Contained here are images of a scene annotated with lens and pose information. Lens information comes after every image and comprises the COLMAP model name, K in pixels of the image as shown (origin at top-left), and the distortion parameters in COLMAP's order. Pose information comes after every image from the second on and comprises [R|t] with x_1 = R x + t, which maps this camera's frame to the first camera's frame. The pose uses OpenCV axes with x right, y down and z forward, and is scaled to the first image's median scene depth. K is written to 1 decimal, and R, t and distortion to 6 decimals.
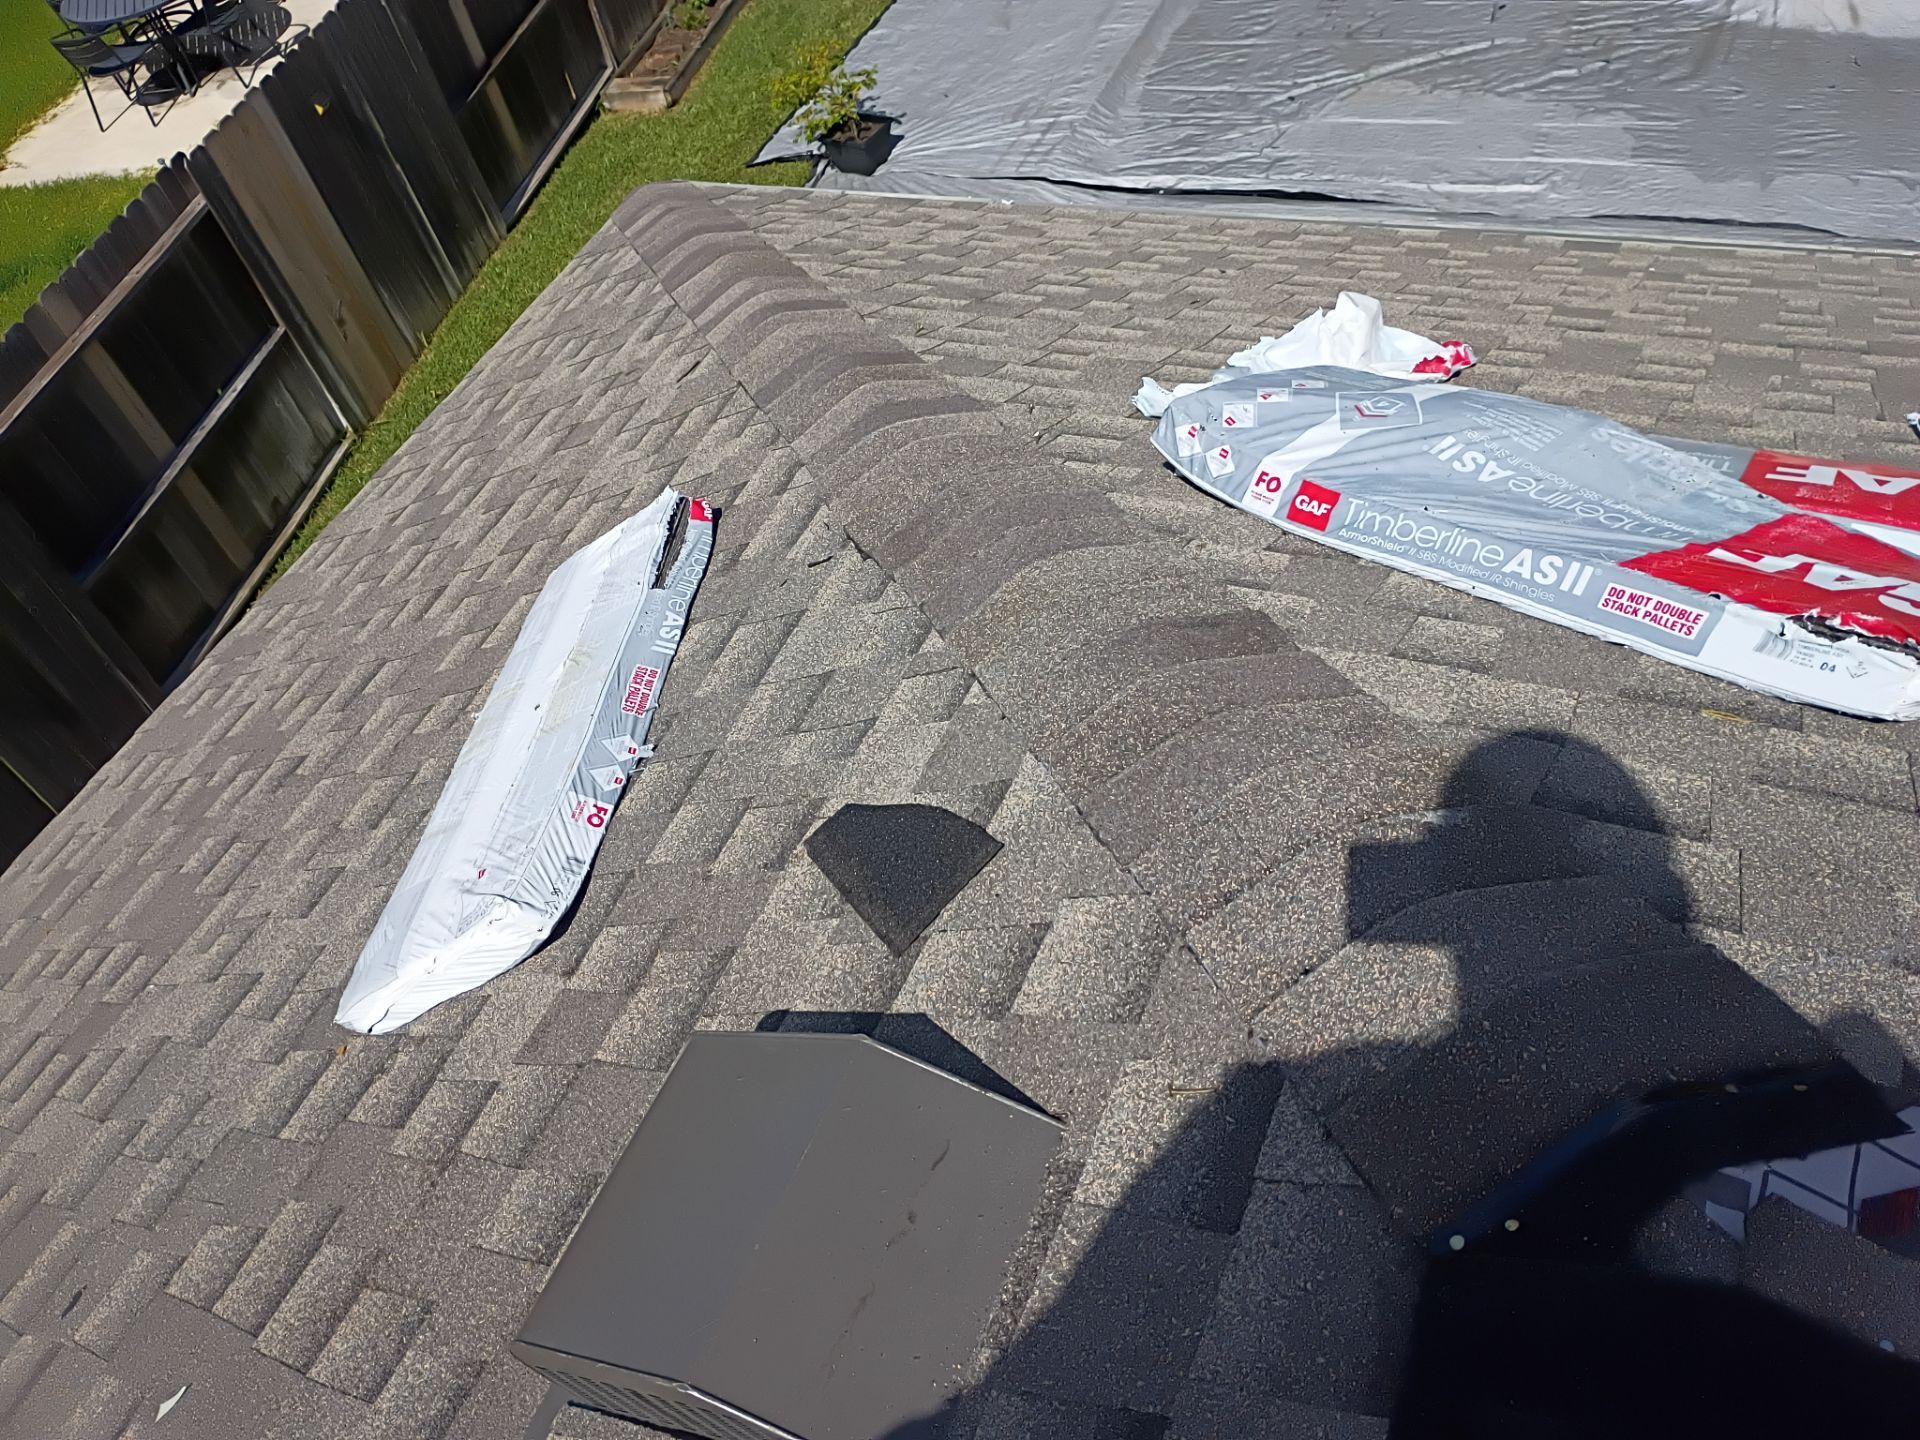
lens RADIAL K [[1643.1, 0, 960.0], [0, 1643.1, 720.0], [0, 0, 1]] dist [0.061875, -0.102254]
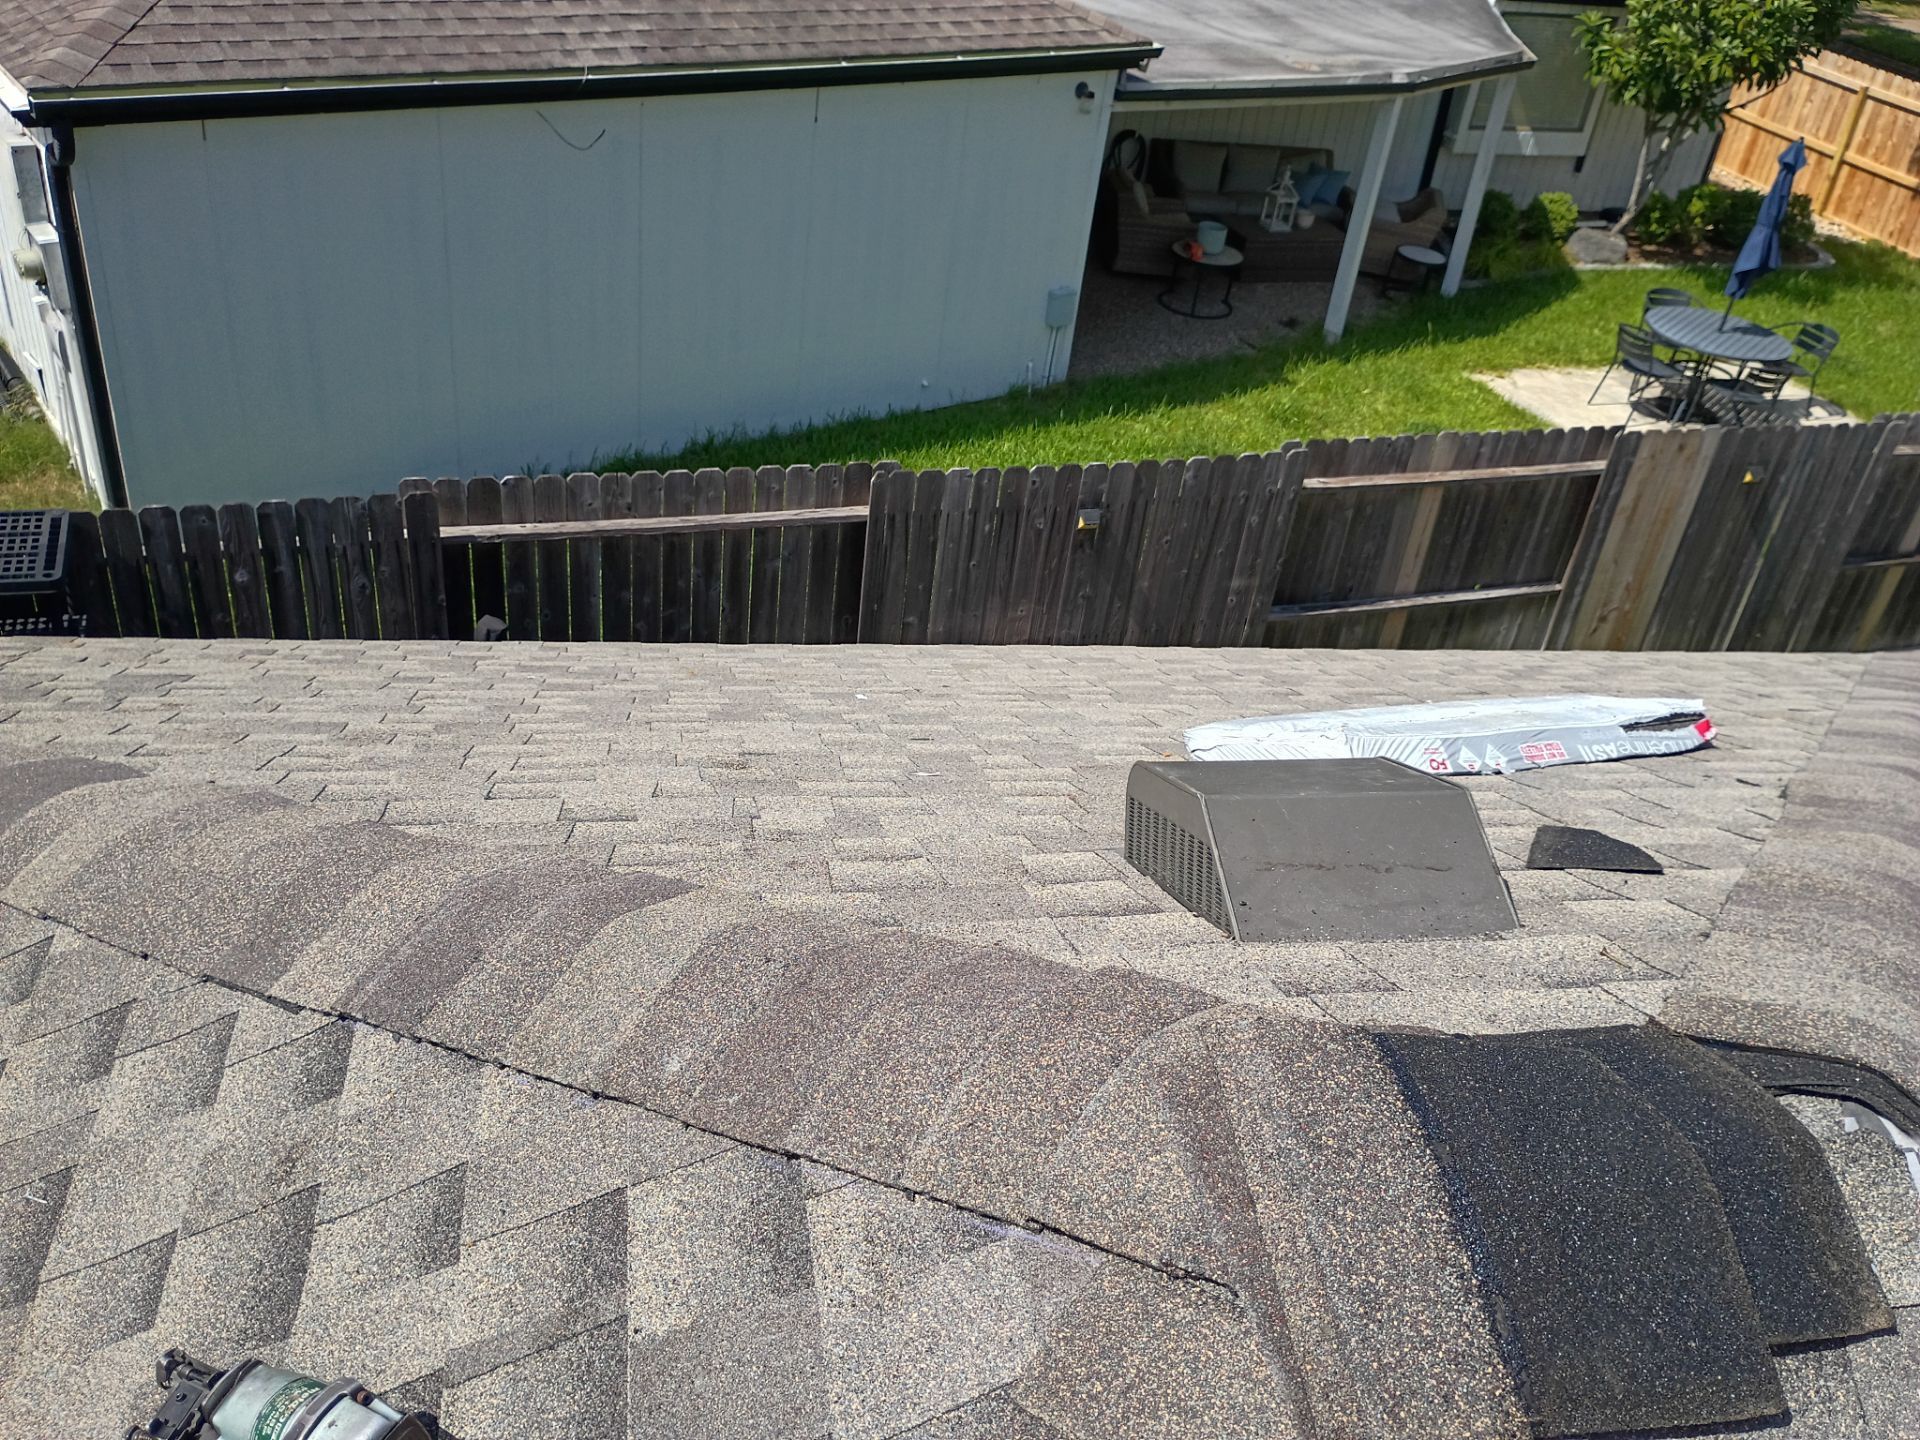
lens RADIAL K [[1638.8, 0, 960.0], [0, 1638.8, 720.0], [0, 0, 1]] dist [0.032596, 0.001328]
pose [[0.493905, 0.671056, -0.552939, 0.194690], [-0.775216, 0.627858, 0.069528, 0.172337], [0.393825, 0.394307, 0.830316, -0.127190]]
